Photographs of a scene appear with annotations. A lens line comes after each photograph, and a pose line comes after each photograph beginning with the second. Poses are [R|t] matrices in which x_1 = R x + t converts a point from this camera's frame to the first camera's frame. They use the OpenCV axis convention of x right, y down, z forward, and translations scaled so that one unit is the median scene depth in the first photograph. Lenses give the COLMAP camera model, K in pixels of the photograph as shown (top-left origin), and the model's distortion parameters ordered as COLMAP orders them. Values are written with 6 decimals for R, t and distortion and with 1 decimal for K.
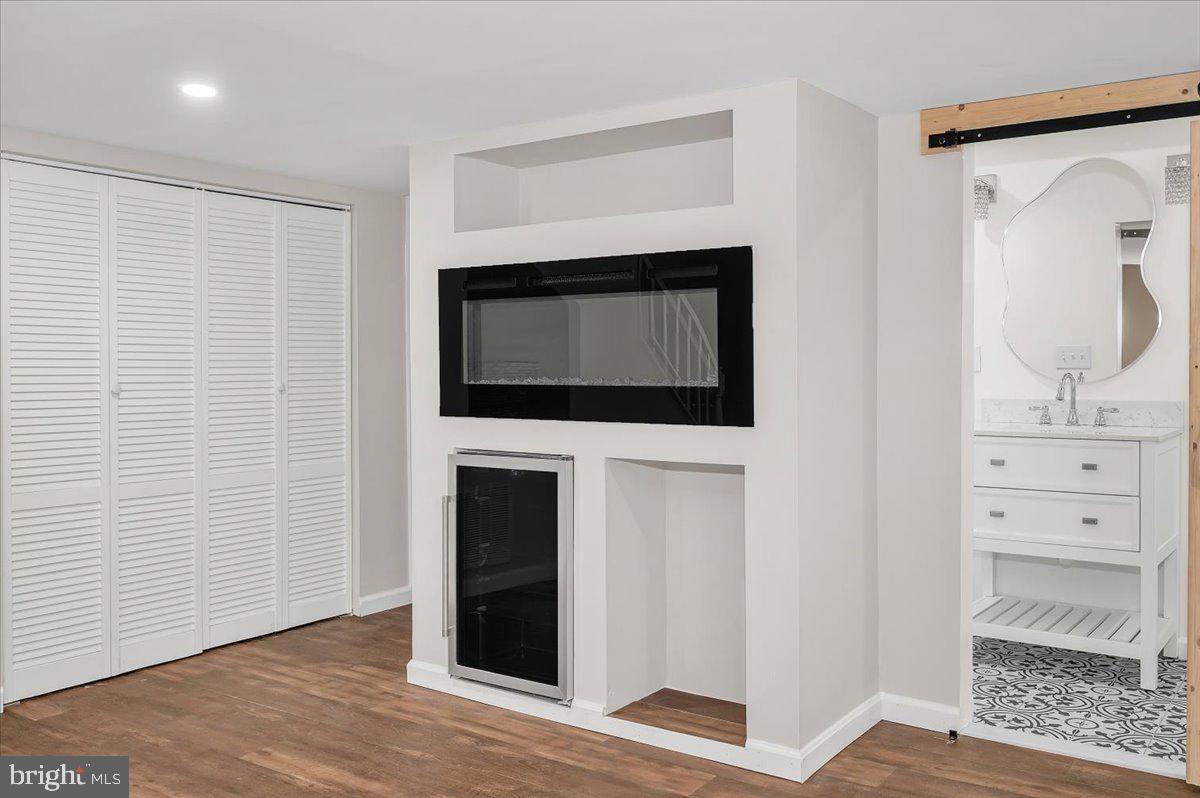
lens RADIAL K [[1059.5, 0, 600.5], [0, 1059.5, 372.8], [0, 0, 1]] dist [0.000837, 0.003256]
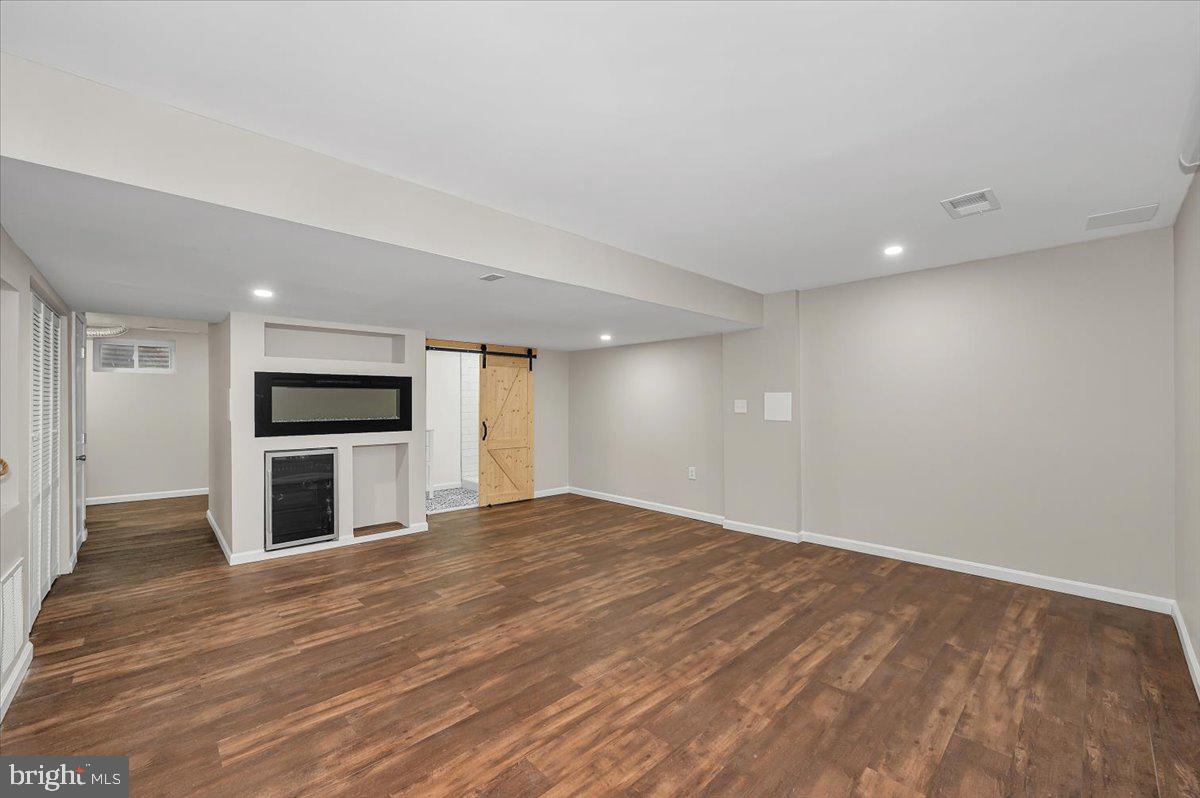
lens RADIAL K [[476.3, 0, 600.0], [0, 476.3, 399.0], [0, 0, 1]] dist [-0.000227, -0.000071]
pose [[0.201087, 0.008621, 0.979535, -1.008878], [0.009377, 0.999899, -0.010725, -0.023028], [-0.979528, 0.011342, 0.200986, 0.090297]]
